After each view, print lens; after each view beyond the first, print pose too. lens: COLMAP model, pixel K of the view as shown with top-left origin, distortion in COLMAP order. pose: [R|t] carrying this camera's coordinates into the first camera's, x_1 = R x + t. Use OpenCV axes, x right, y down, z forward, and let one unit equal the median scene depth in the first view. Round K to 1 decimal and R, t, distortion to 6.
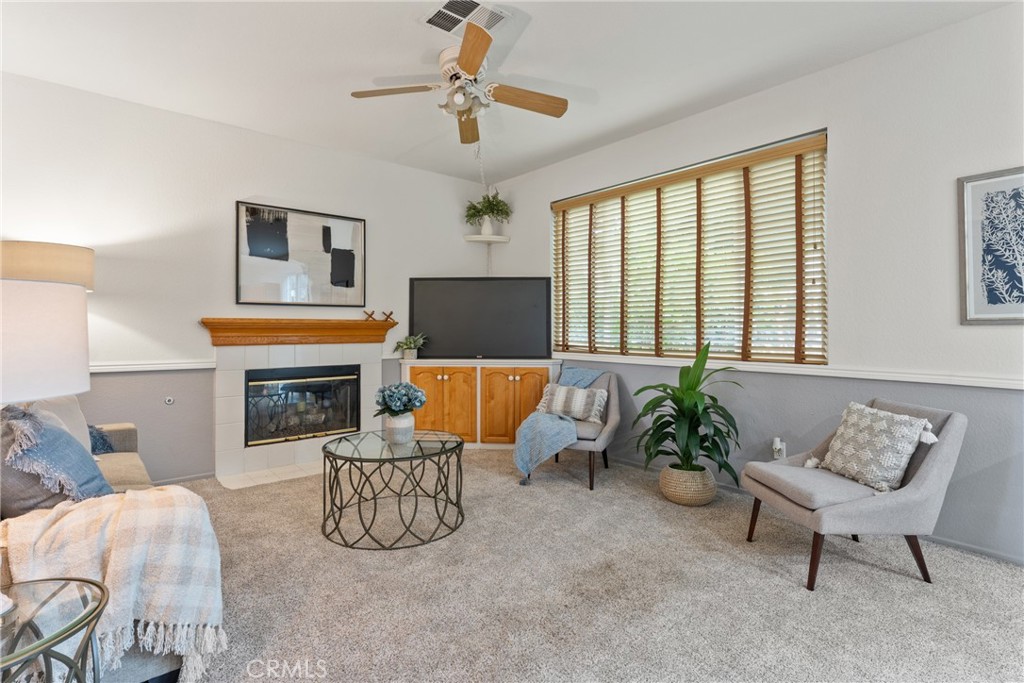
lens RADIAL K [[494.3, 0, 510.5], [0, 494.3, 323.2], [0, 0, 1]] dist [-0.002127, -0.000721]
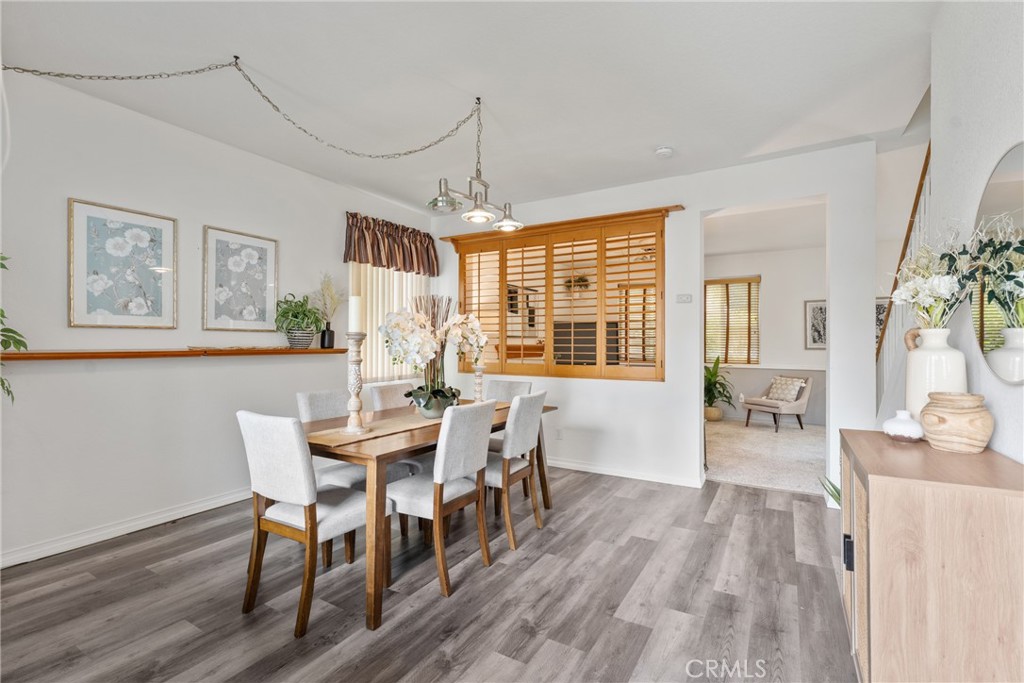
lens RADIAL K [[460.0, 0, 511.6], [0, 460.0, 342.7], [0, 0, 1]] dist [0.003293, 0.000176]
pose [[0.948056, 0.003257, 0.318087, -0.984671], [-0.006820, 0.999926, 0.010086, -0.033010], [-0.318031, -0.011731, 0.948008, -0.642713]]
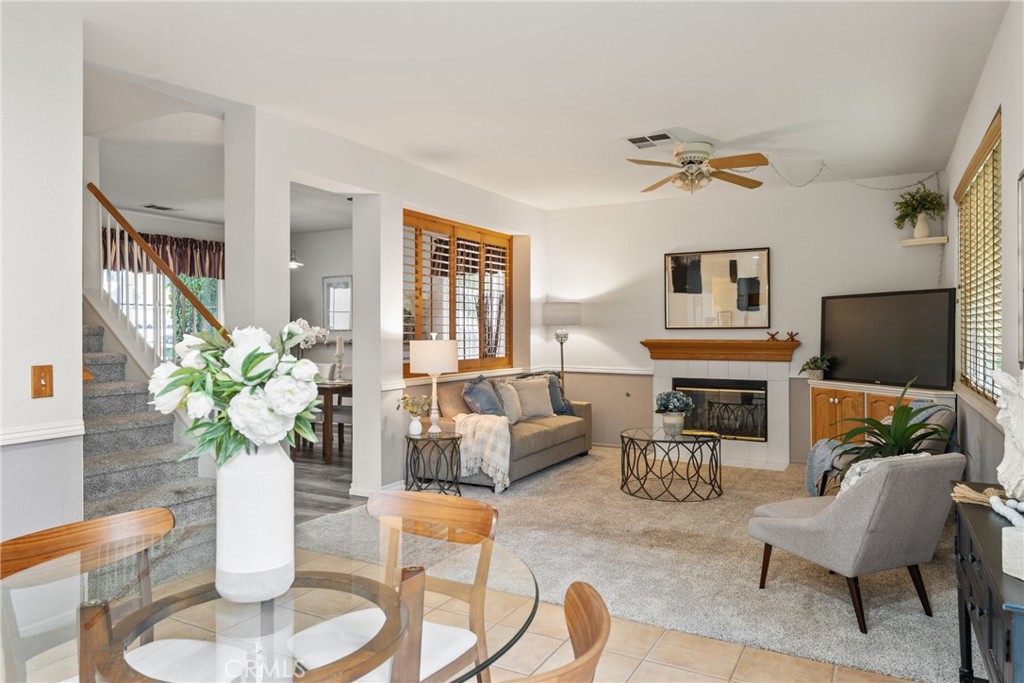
lens RADIAL K [[677.5, 0, 511.6], [0, 677.5, 334.2], [0, 0, 1]] dist [0.000406, -0.002733]
pose [[0.348573, 0.001520, -0.937280, 0.942219], [0.011332, 0.999919, 0.005836, -0.036538], [0.937213, -0.012655, 0.348527, -0.048709]]
